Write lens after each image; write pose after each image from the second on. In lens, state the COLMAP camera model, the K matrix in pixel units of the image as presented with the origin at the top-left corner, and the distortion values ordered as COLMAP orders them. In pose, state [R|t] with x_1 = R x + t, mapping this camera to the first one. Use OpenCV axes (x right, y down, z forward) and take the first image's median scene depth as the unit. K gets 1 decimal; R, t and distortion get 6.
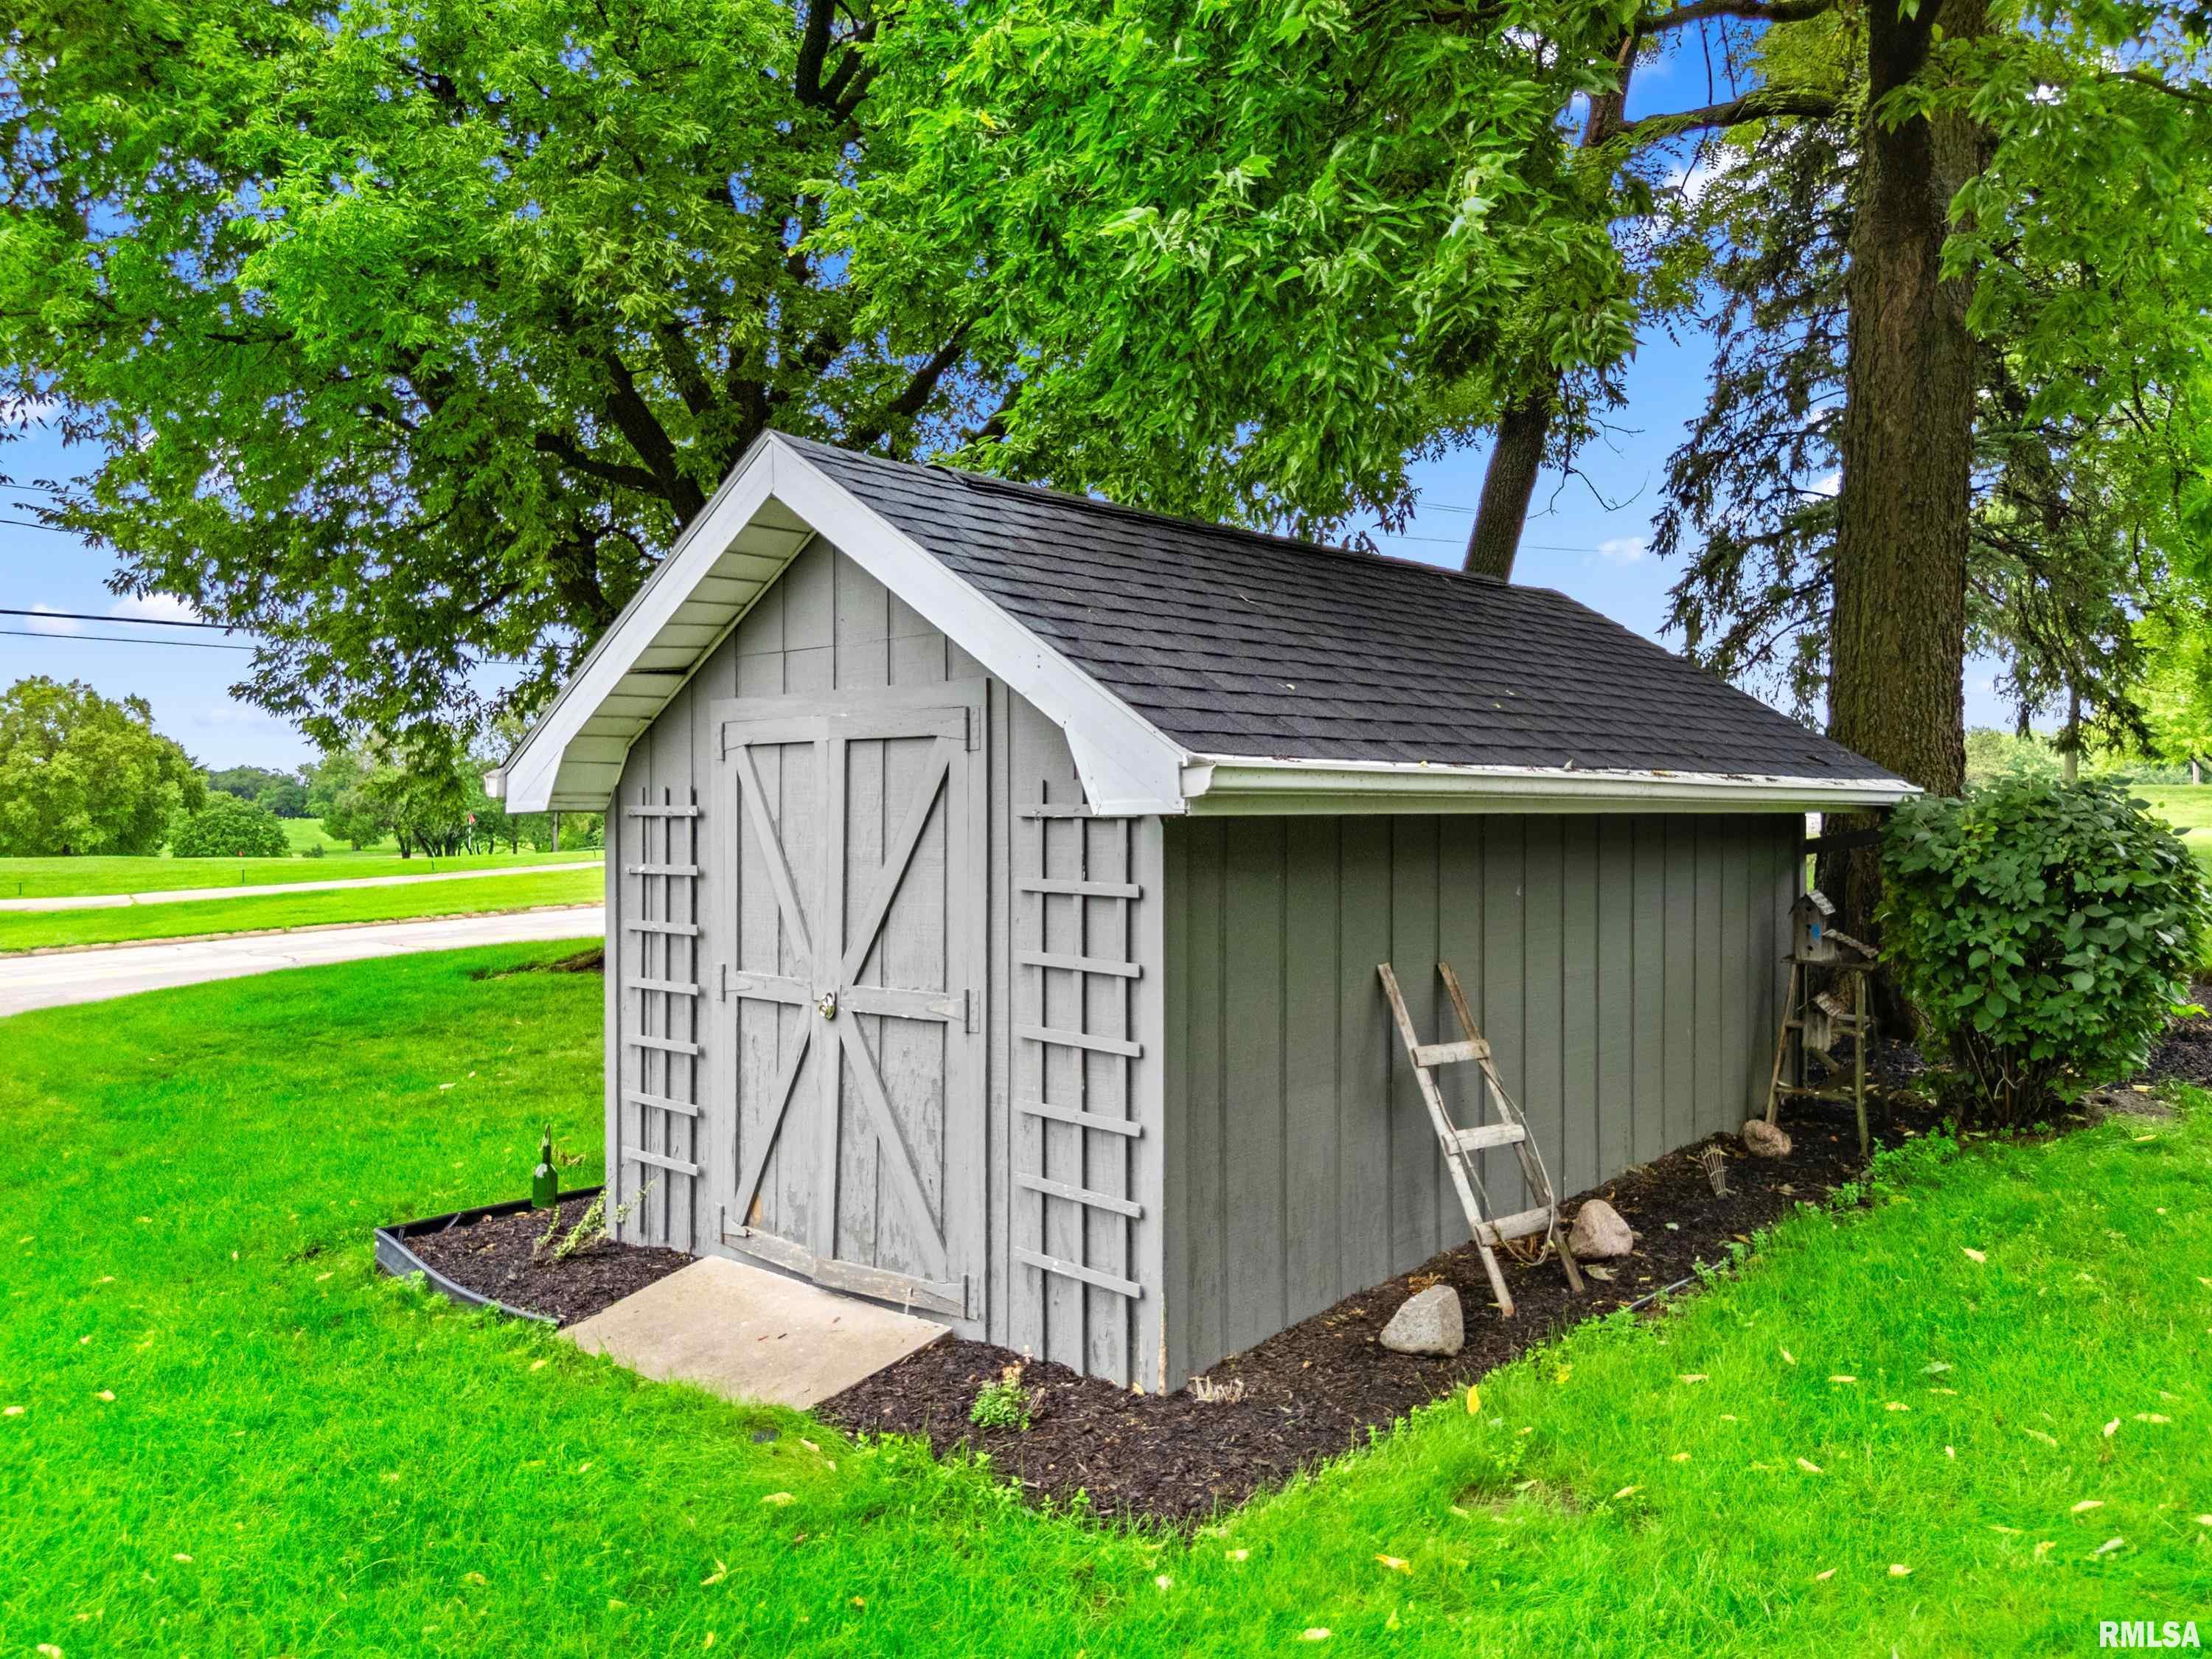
lens RADIAL K [[1628.2, 0, 1100.3], [0, 1628.2, 827.2], [0, 0, 1]] dist [0.064352, -0.058613]
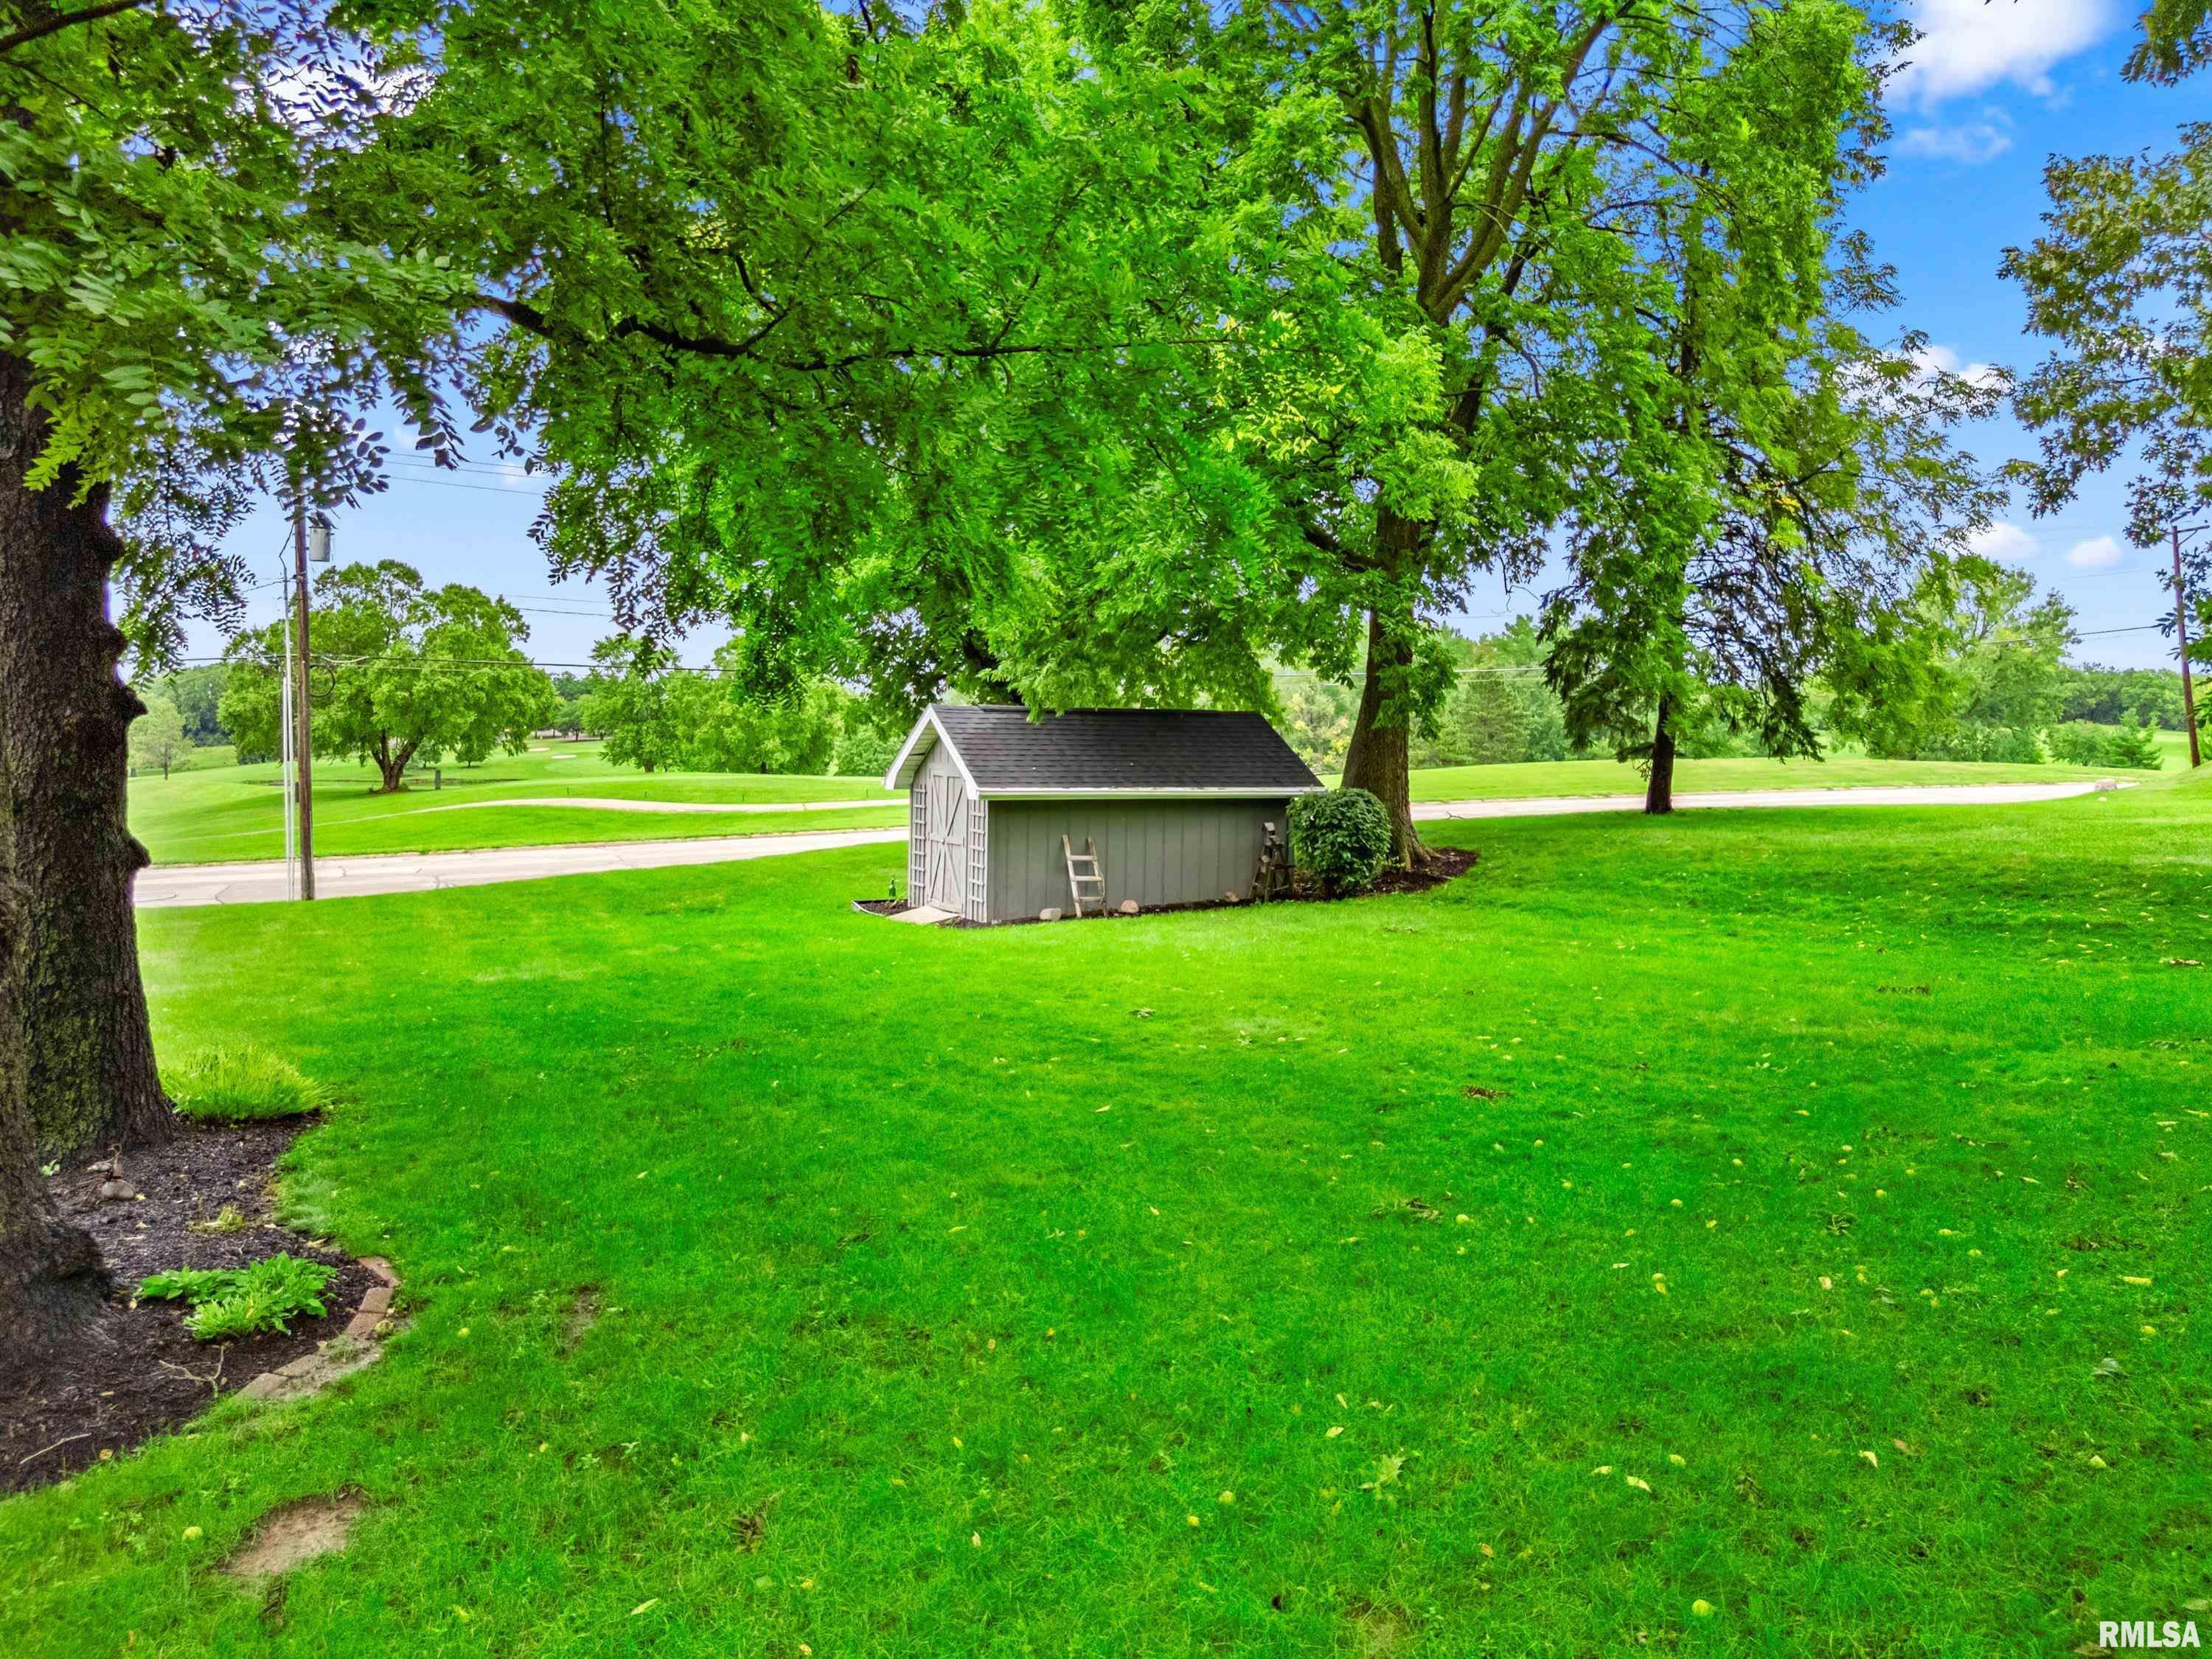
lens RADIAL K [[1628.2, 0, 1100.3], [0, 1628.2, 827.2], [0, 0, 1]] dist [0.064352, -0.058613]
pose [[0.937790, 0.036680, -0.345260, 1.061554], [-0.021621, 0.998644, 0.047366, -0.083502], [0.346529, -0.036954, 0.937311, -1.776844]]
